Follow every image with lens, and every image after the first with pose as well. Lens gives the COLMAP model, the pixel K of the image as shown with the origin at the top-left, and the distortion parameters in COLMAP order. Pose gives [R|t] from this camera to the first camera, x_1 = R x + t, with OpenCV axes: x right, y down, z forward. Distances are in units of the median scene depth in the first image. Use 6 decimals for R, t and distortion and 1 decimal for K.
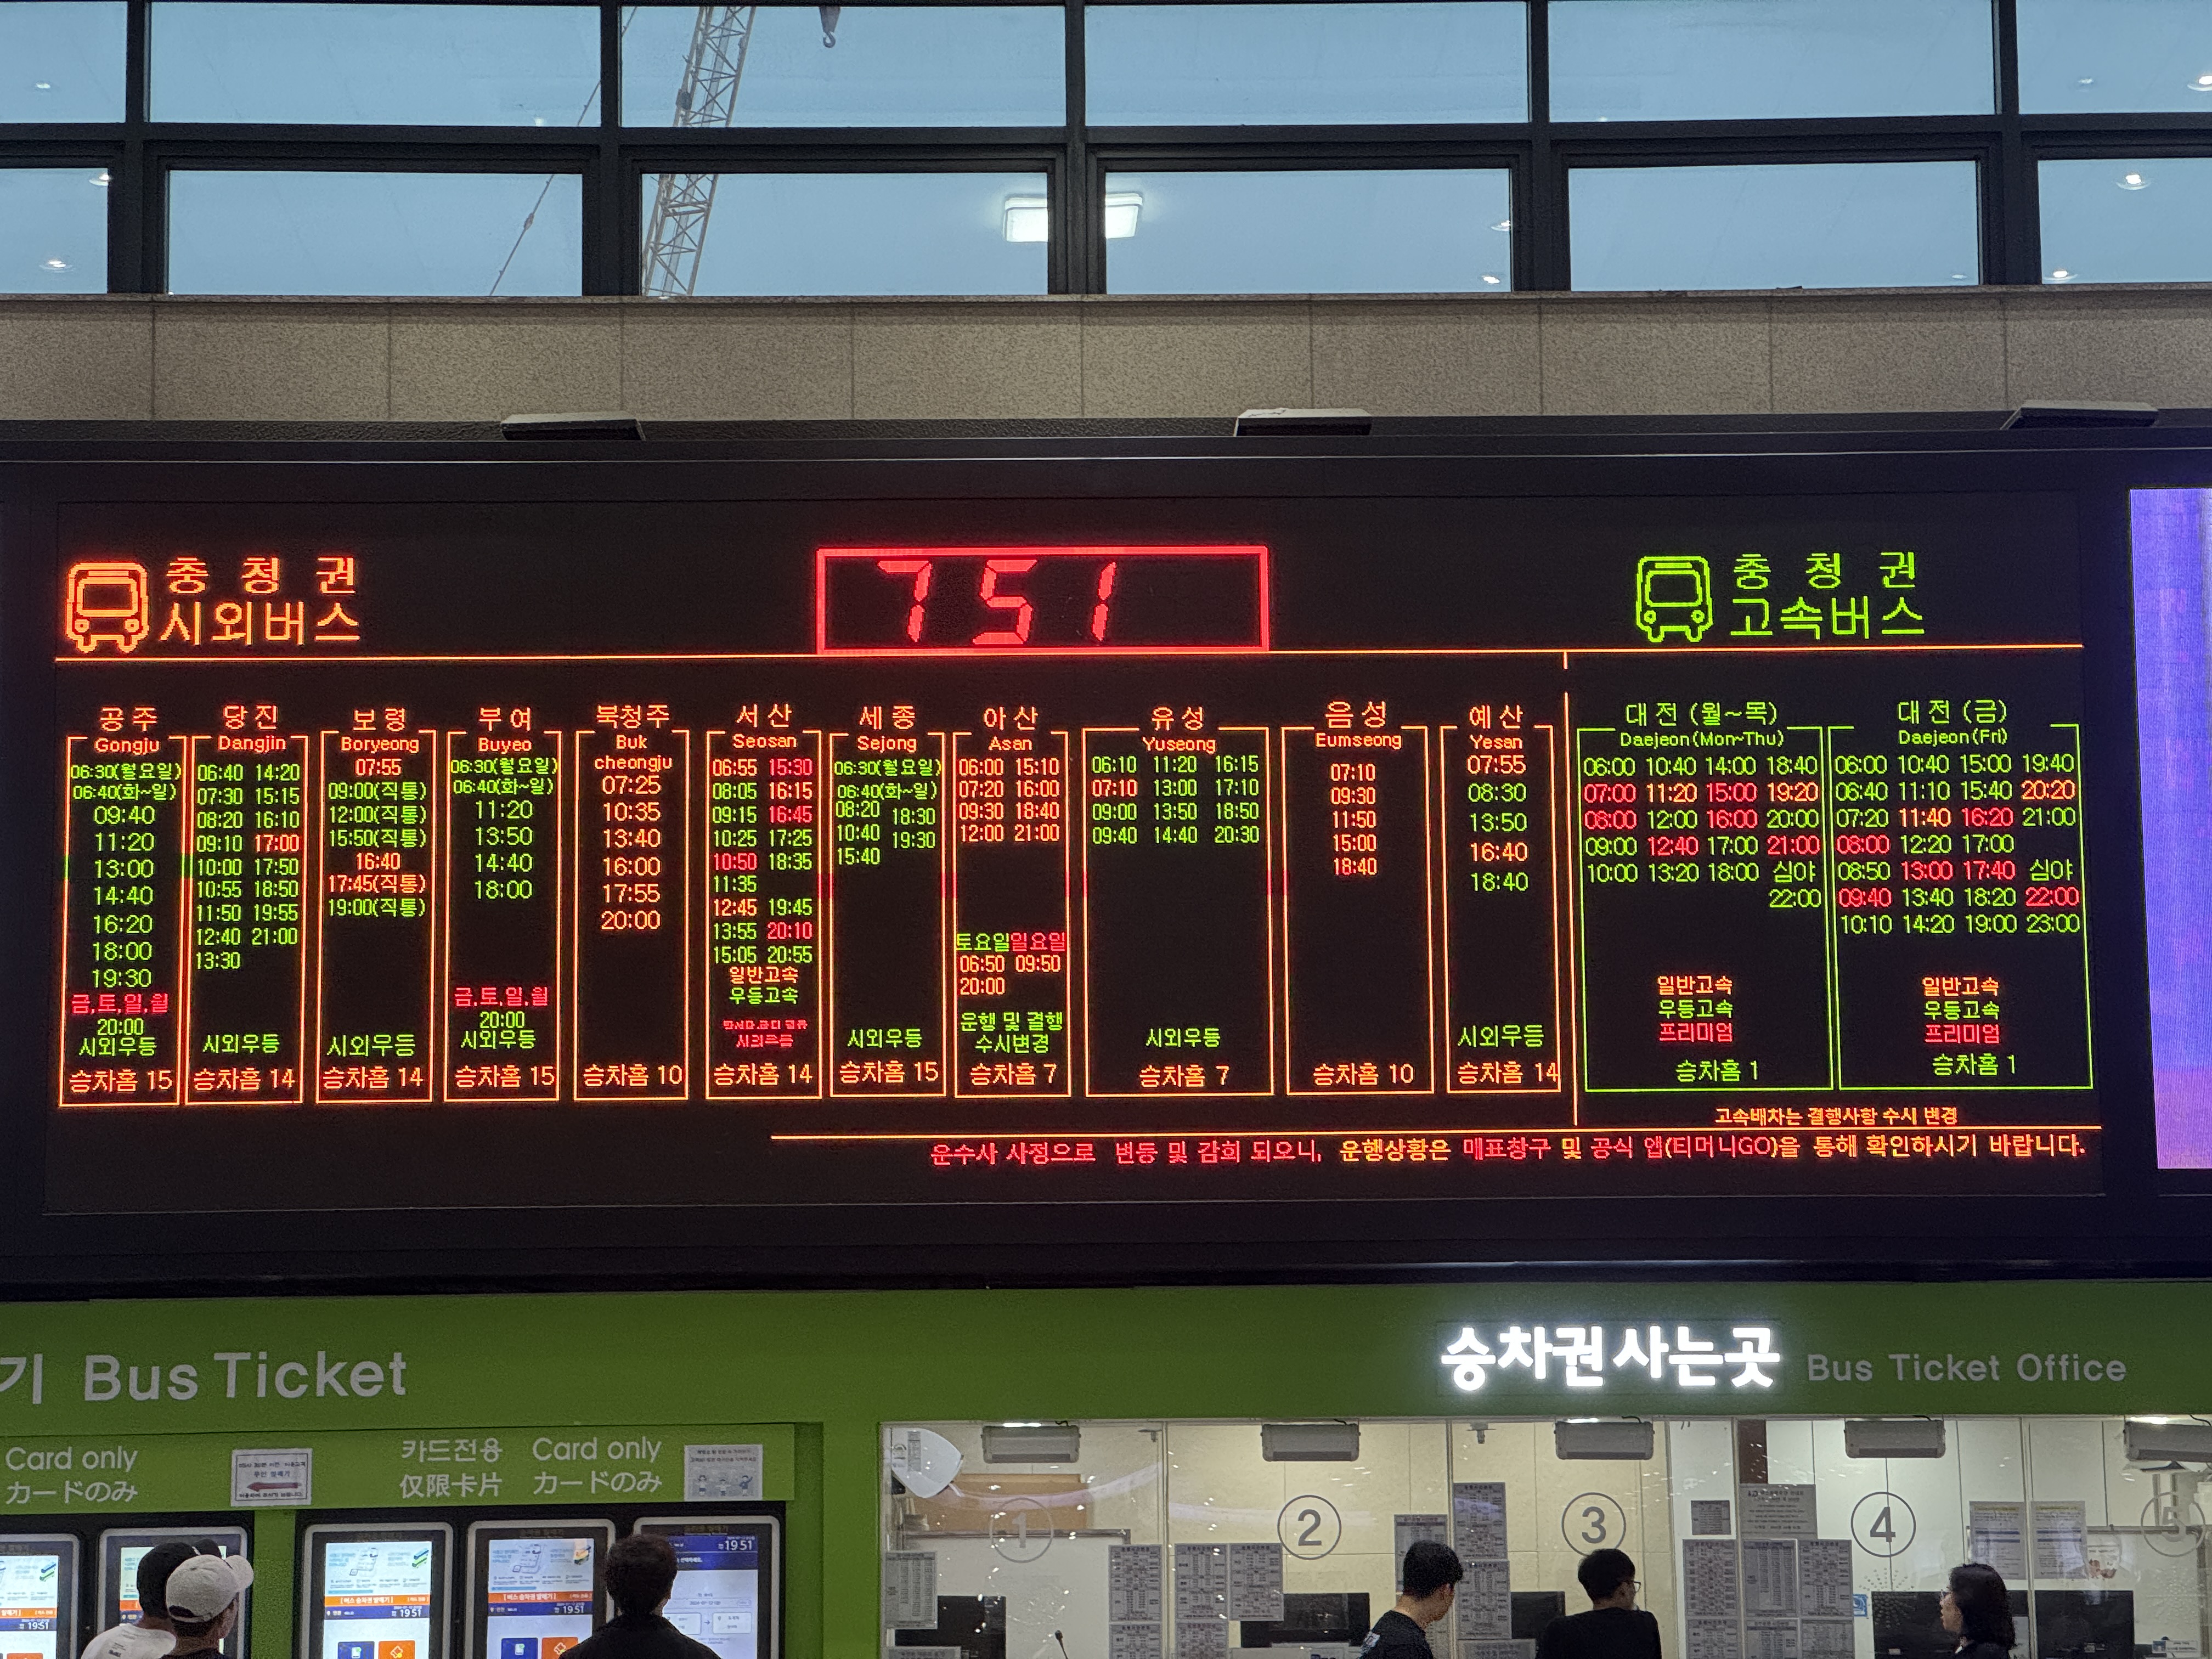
lens RADIAL K [[4971.0, 0, 1141.7], [0, 4971.0, 820.0], [0, 0, 1]] dist [0.268901, 0.142372]
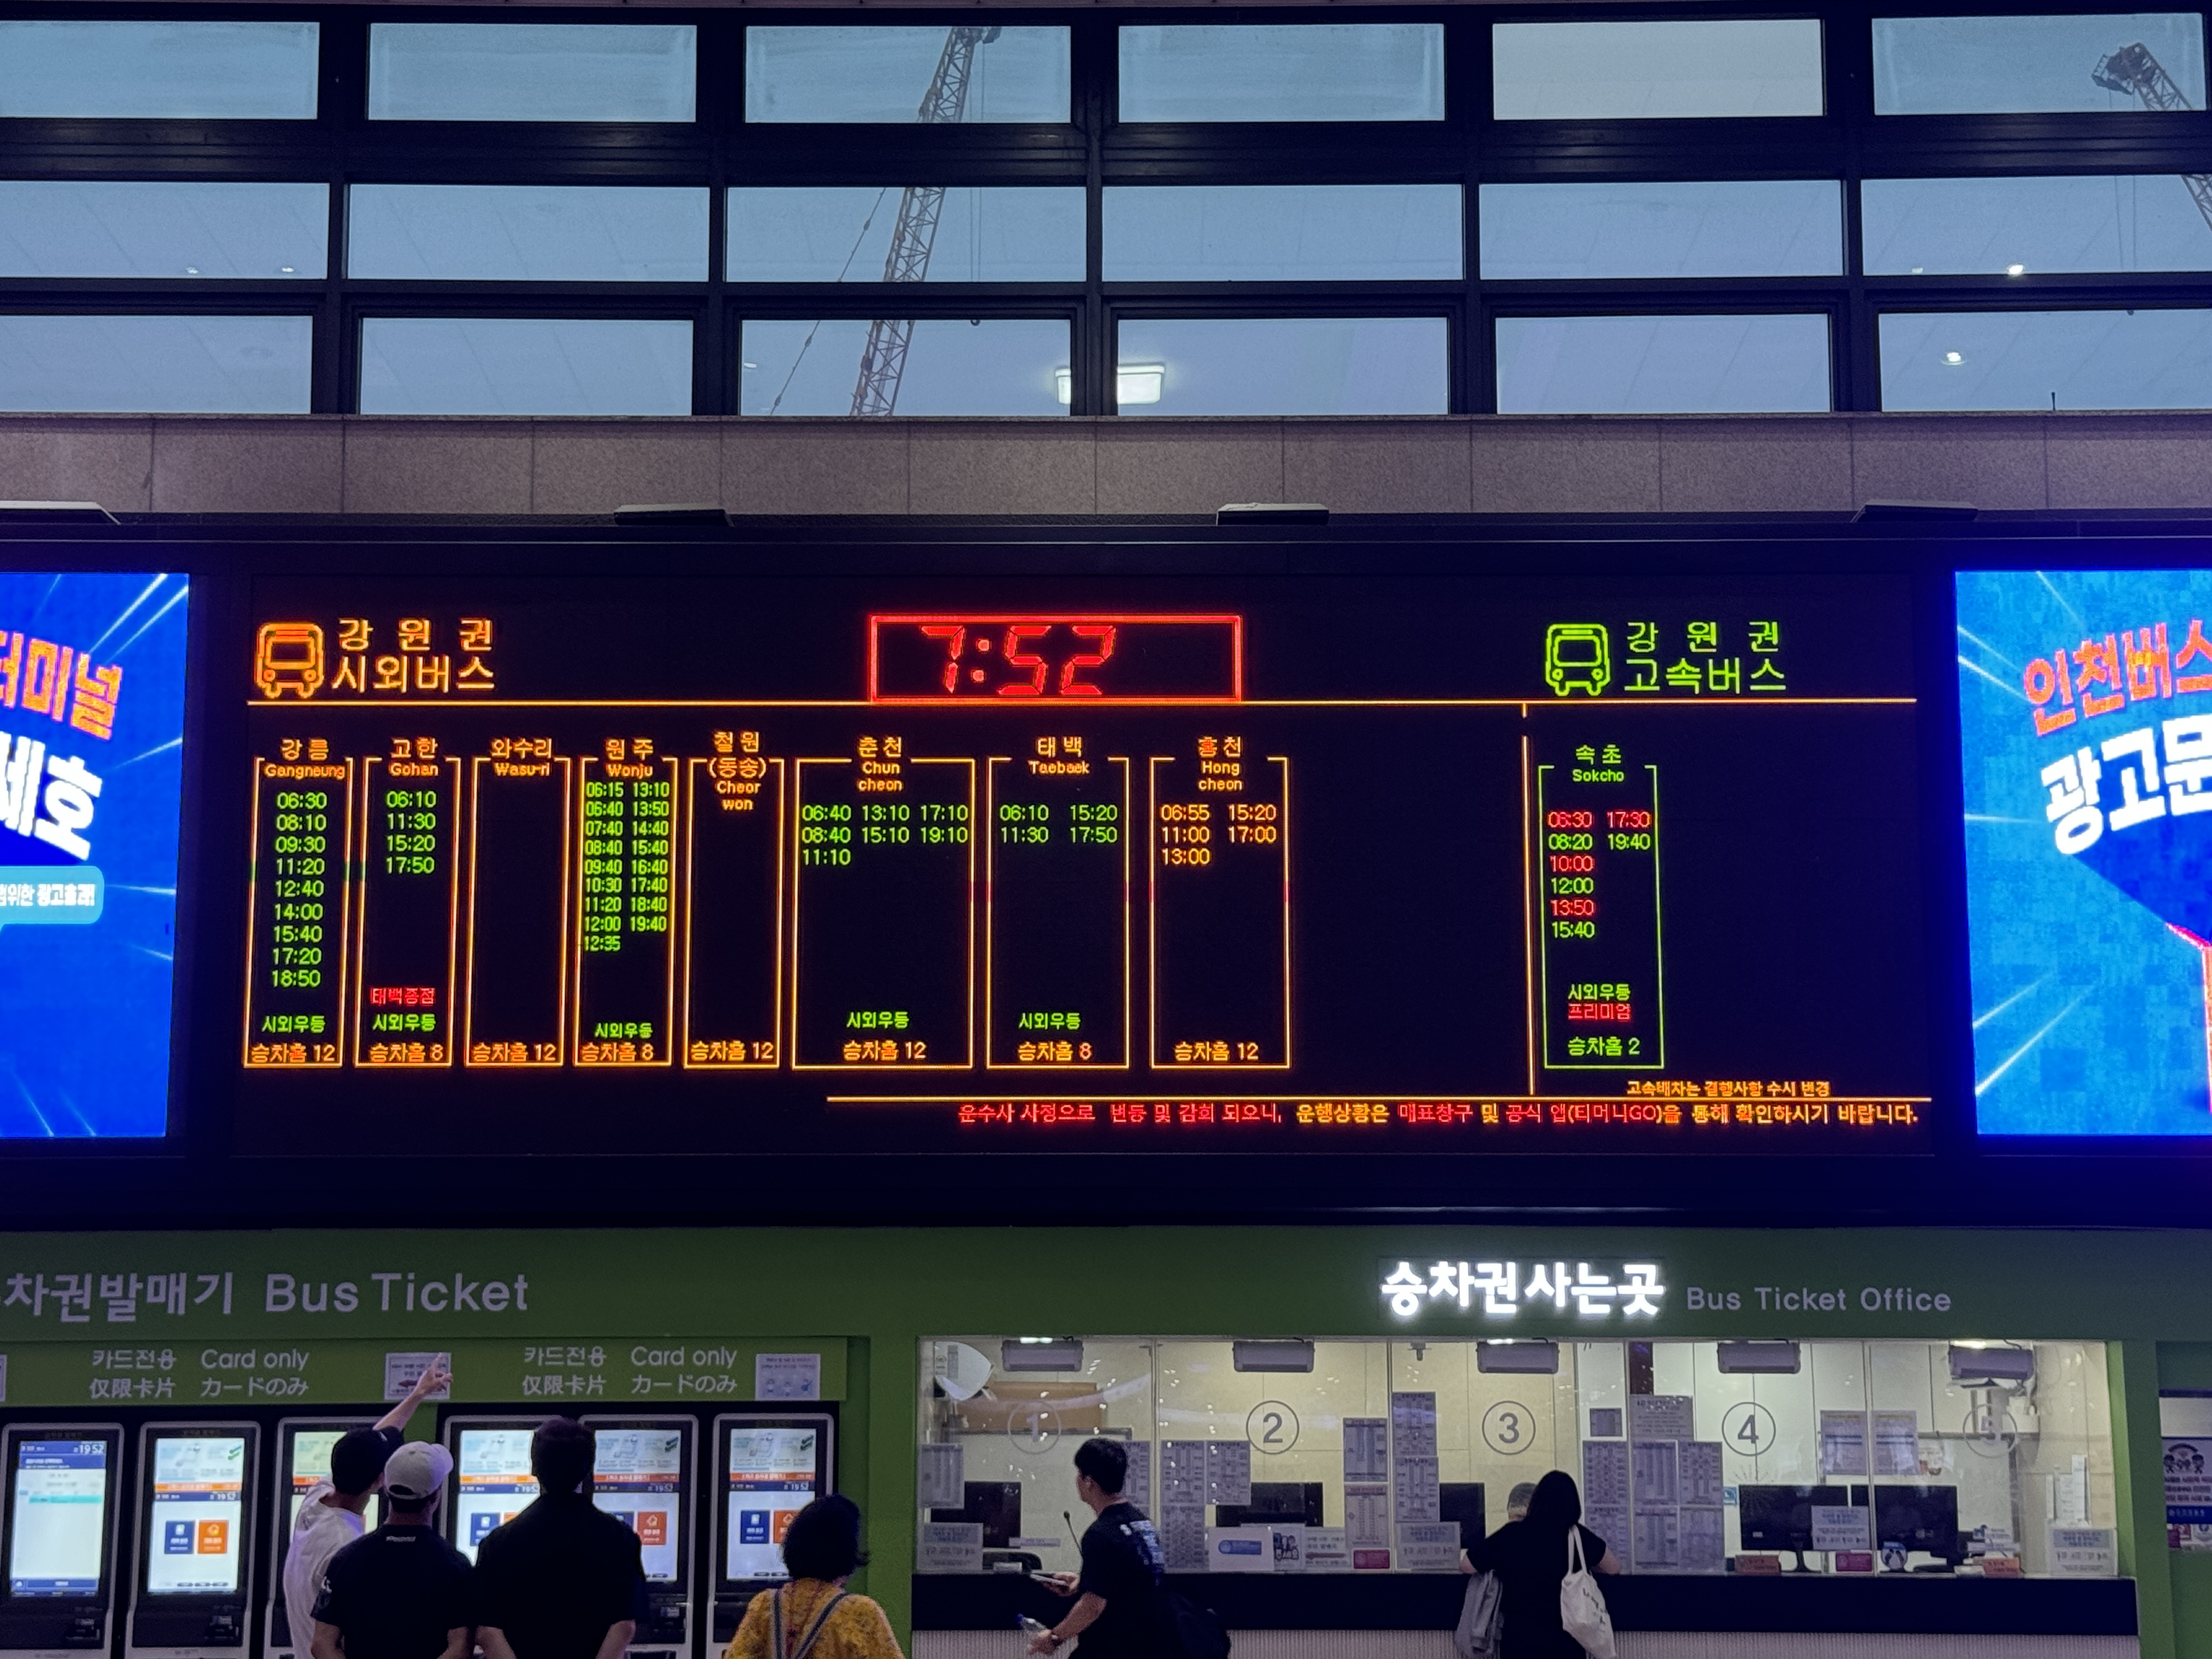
lens RADIAL K [[3700.9, 0, 1117.4], [0, 3700.9, 820.5], [0, 0, 1]] dist [0.154741, -0.039302]
pose [[0.999686, 0.005842, -0.024387, 0.017323], [-0.006386, 0.999731, -0.022308, 0.015329], [0.024250, 0.022457, 0.999454, 0.100033]]
